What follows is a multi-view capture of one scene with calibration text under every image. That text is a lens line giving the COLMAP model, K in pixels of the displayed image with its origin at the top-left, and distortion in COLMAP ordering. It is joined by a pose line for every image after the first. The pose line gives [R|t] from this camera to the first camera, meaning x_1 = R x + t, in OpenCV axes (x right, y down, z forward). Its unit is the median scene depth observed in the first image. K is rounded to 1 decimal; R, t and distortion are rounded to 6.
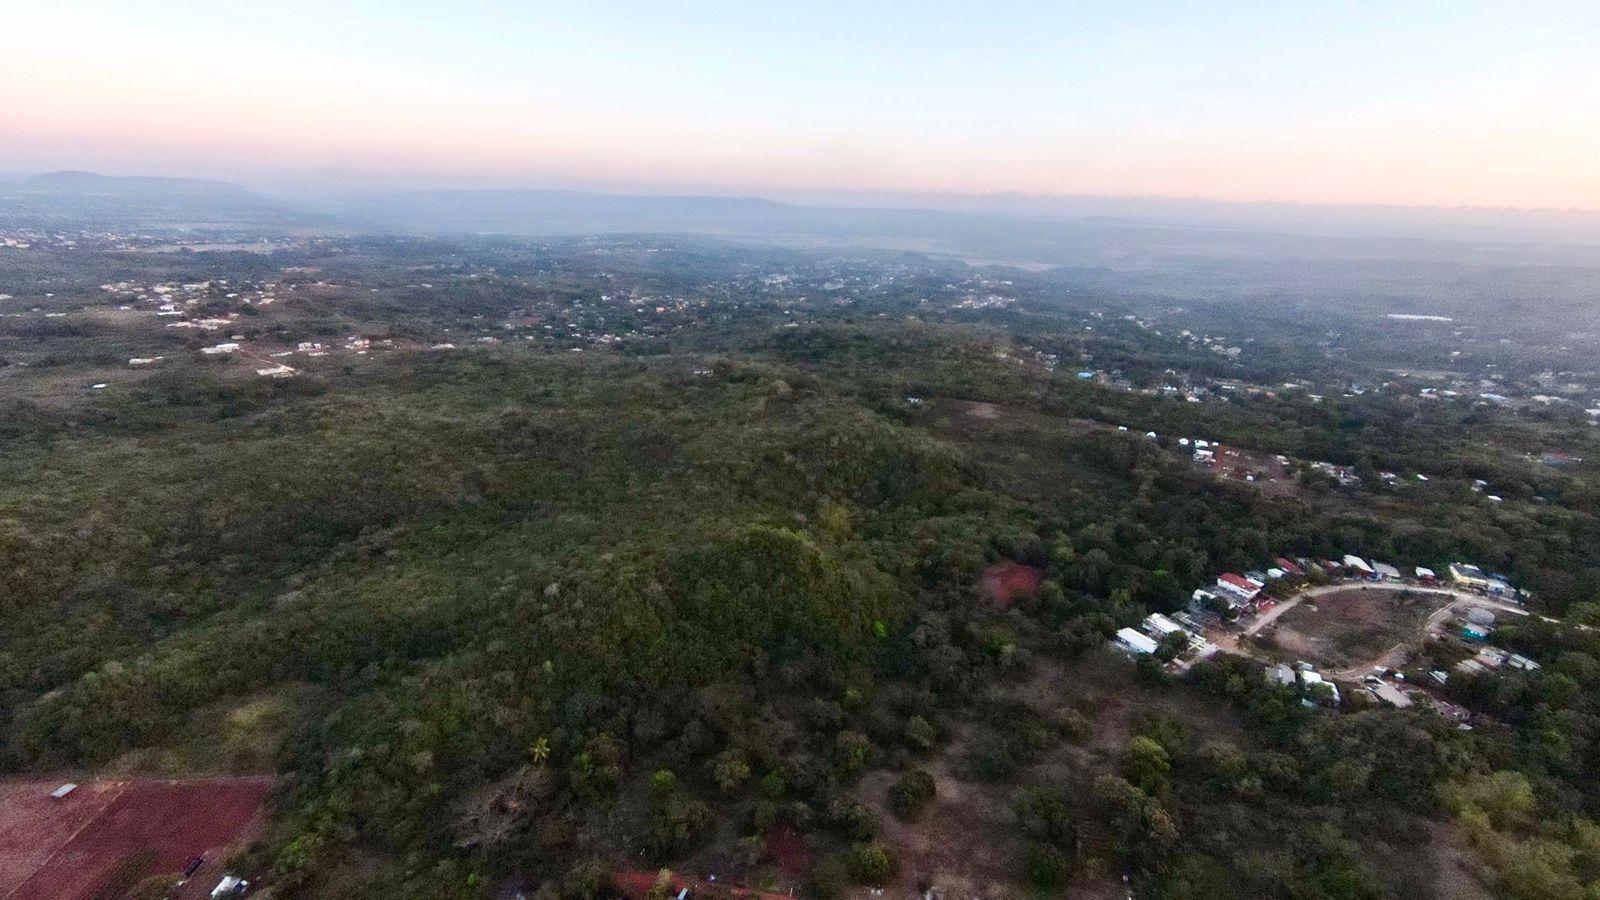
lens RADIAL K [[705.4, 0, 799.2], [0, 705.4, 451.6], [0, 0, 1]] dist [0.011649, -0.012655]
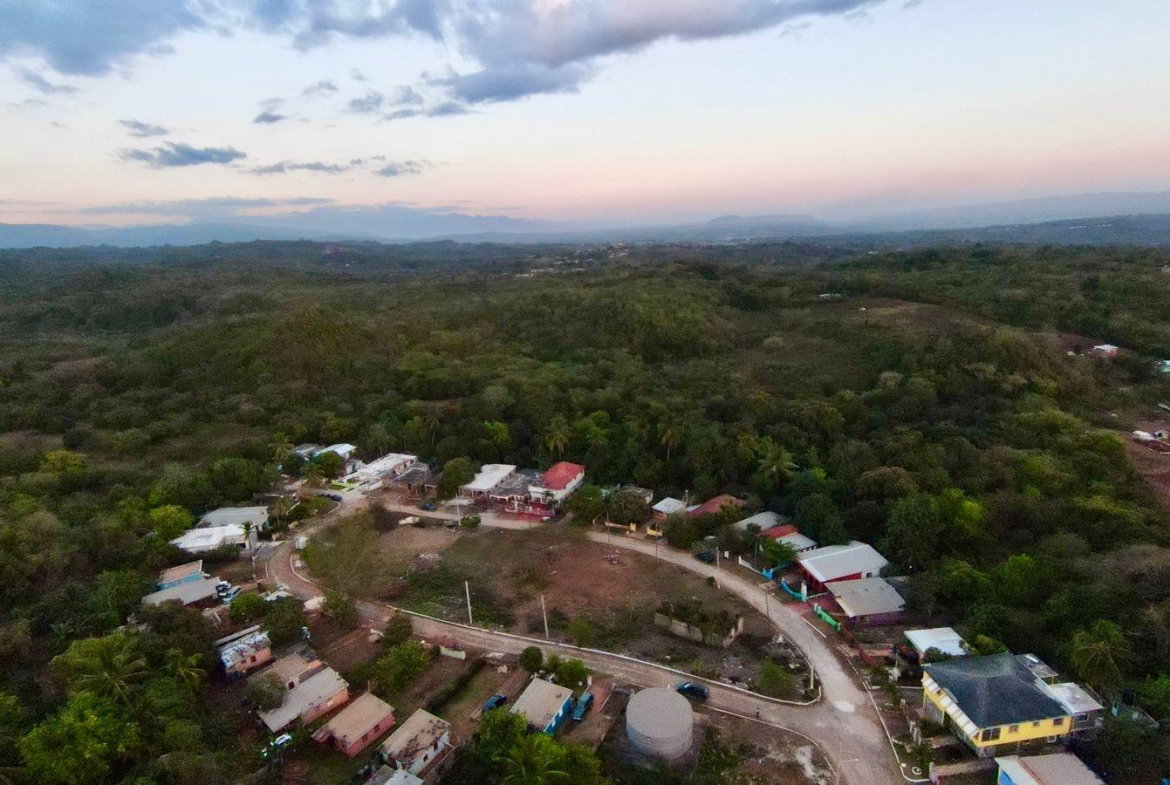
lens RADIAL K [[617.9, 0, 585.0], [0, 617.9, 392.5], [0, 0, 1]] dist [0.007287, -0.010704]
pose [[0.524275, 0.159553, -0.836468, 0.869334], [-0.219372, 0.974441, 0.048375, 0.079539], [0.822807, 0.158136, 0.545877, 0.631702]]
